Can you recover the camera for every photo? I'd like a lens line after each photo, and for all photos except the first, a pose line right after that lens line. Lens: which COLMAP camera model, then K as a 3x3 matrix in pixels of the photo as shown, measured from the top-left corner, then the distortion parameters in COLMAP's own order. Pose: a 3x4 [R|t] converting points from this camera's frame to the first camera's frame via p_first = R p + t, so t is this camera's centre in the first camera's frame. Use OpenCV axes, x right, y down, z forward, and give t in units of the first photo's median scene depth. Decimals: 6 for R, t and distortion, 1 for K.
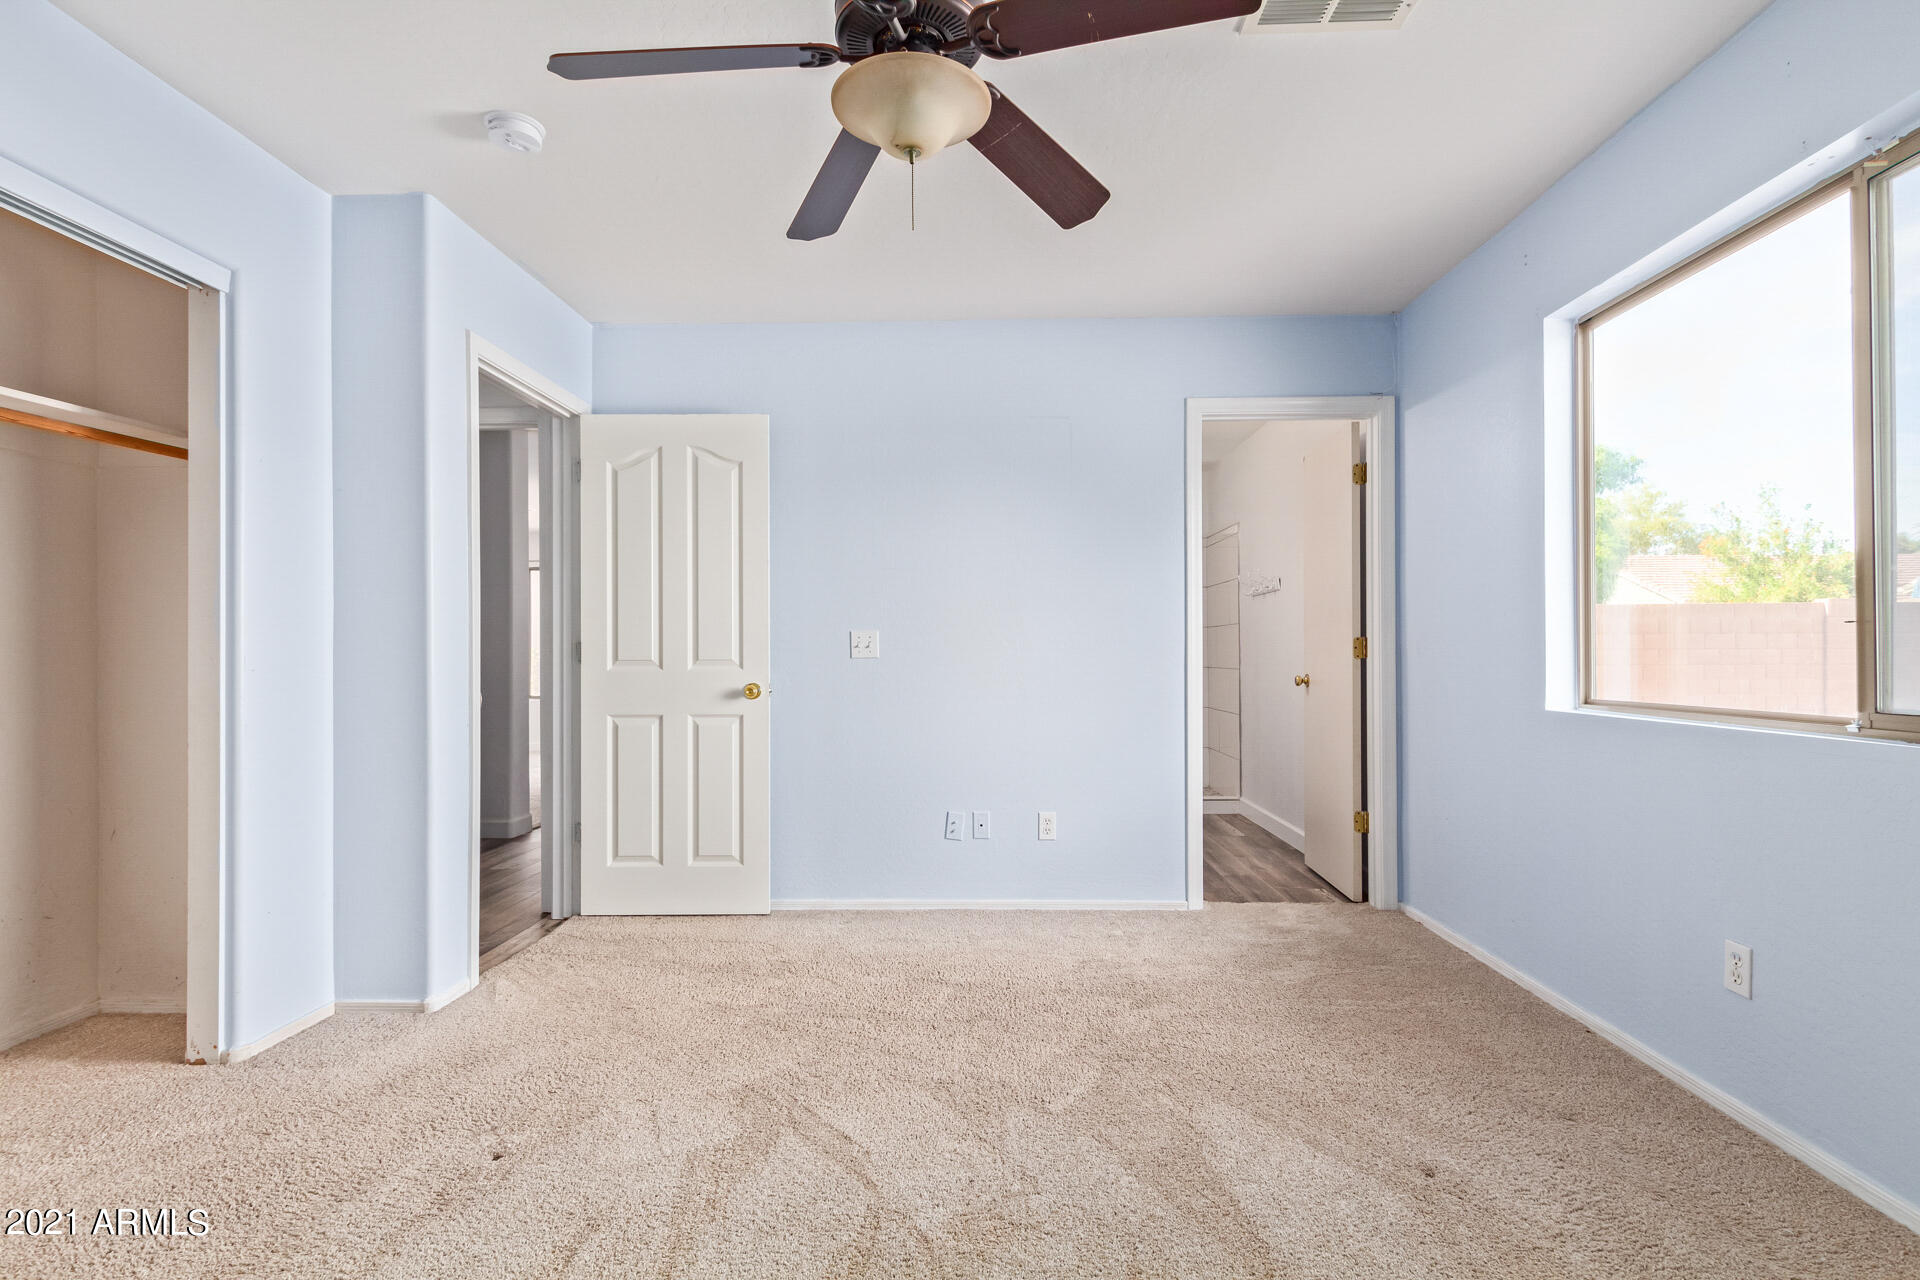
lens RADIAL K [[922.8, 0, 960.0], [0, 922.8, 645.2], [0, 0, 1]] dist [0.015312, -0.002516]
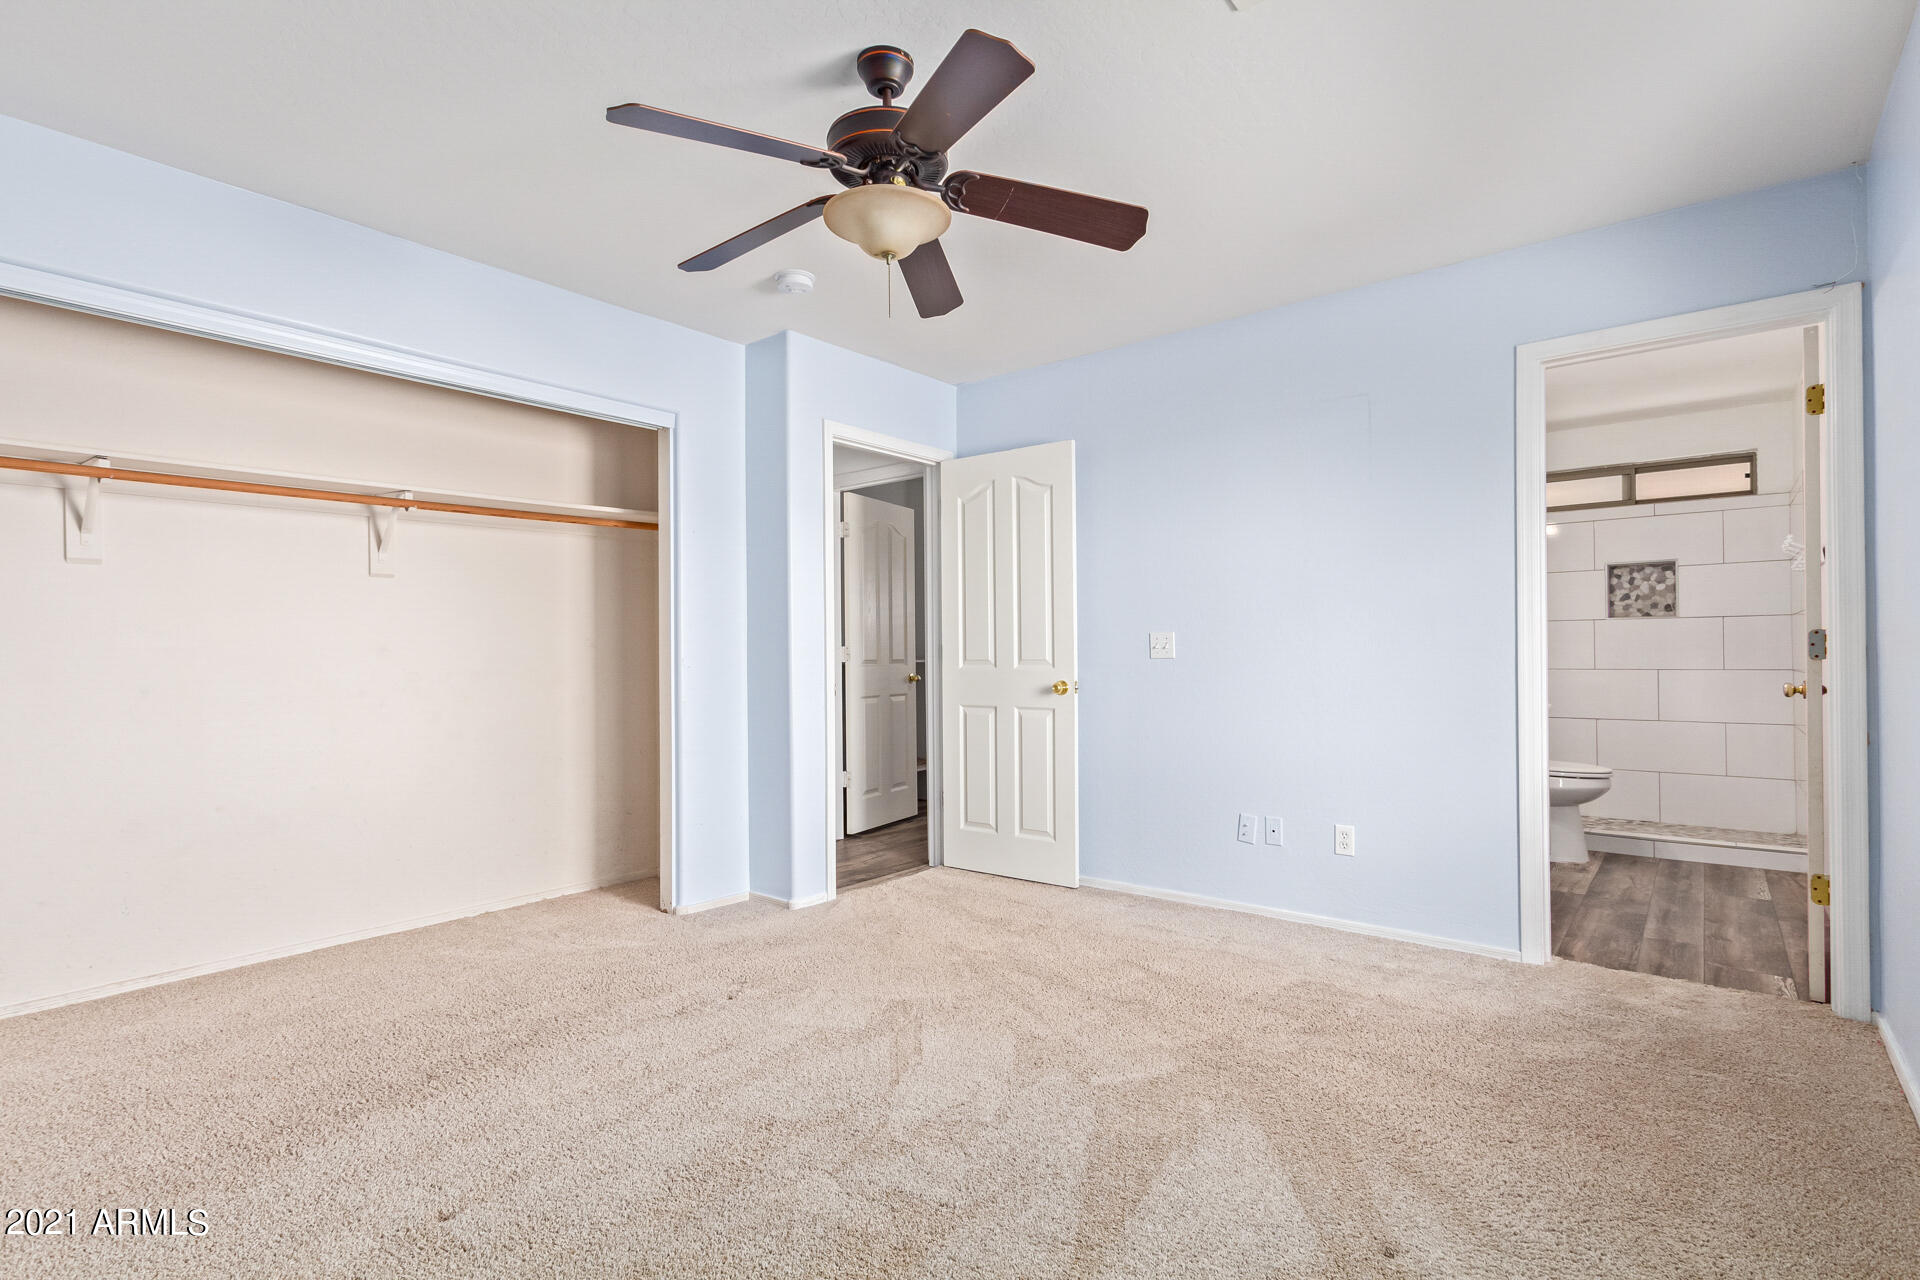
lens RADIAL K [[922.8, 0, 959.1], [0, 922.8, 643.9], [0, 0, 1]] dist [0.015312, -0.002516]
pose [[0.792505, -0.008820, -0.609801, 0.389500], [0.010238, 0.999947, -0.001157, -0.003991], [0.609779, -0.005326, 0.792553, 0.034523]]
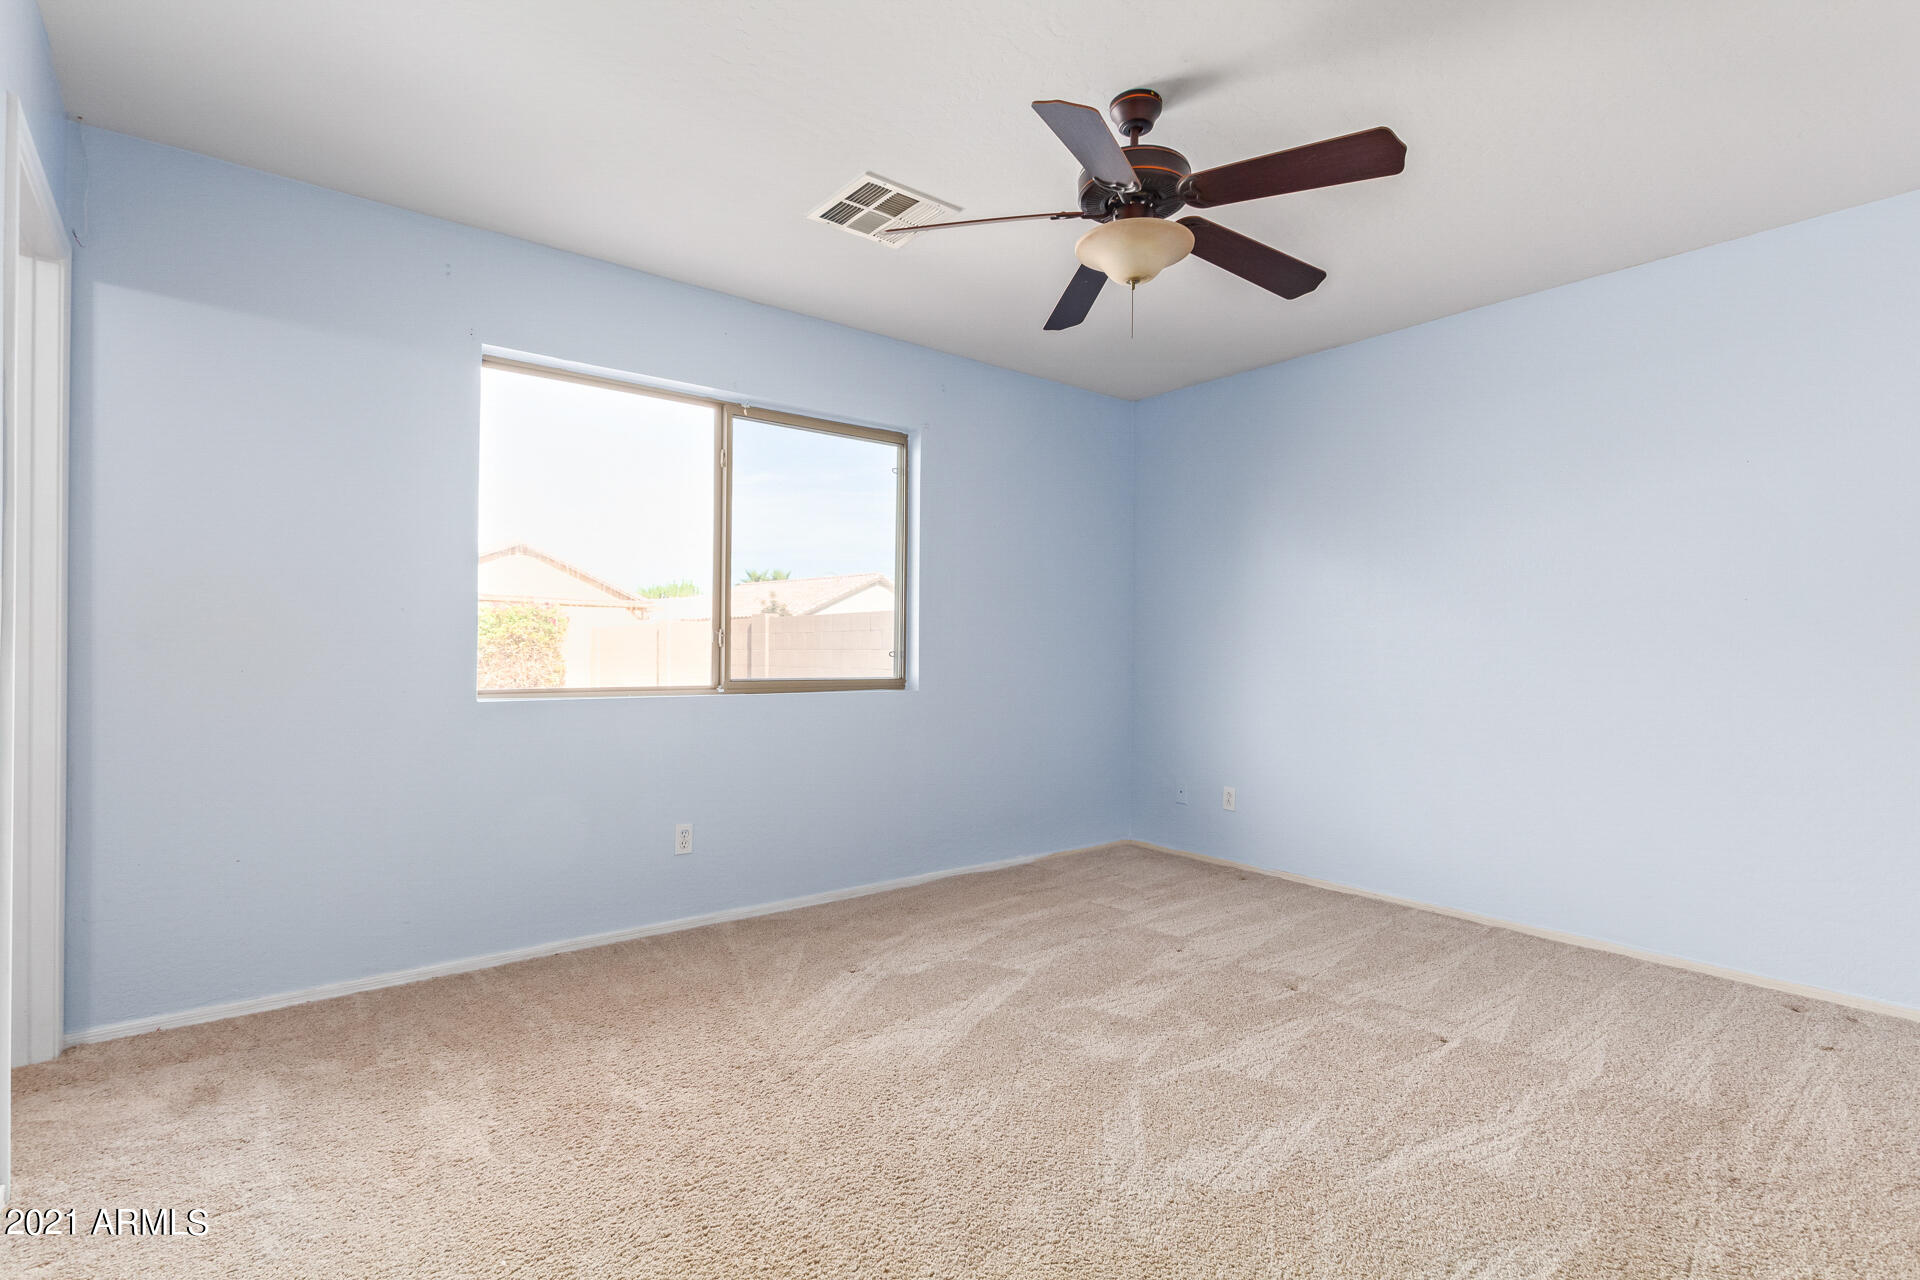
lens RADIAL K [[922.8, 0, 960.9], [0, 922.8, 646.1], [0, 0, 1]] dist [0.015312, -0.002516]
pose [[-0.639747, 0.000205, 0.768585, -0.461504], [-0.011389, 0.999888, -0.009747, 0.006141], [-0.768501, -0.014989, -0.639673, 1.019957]]
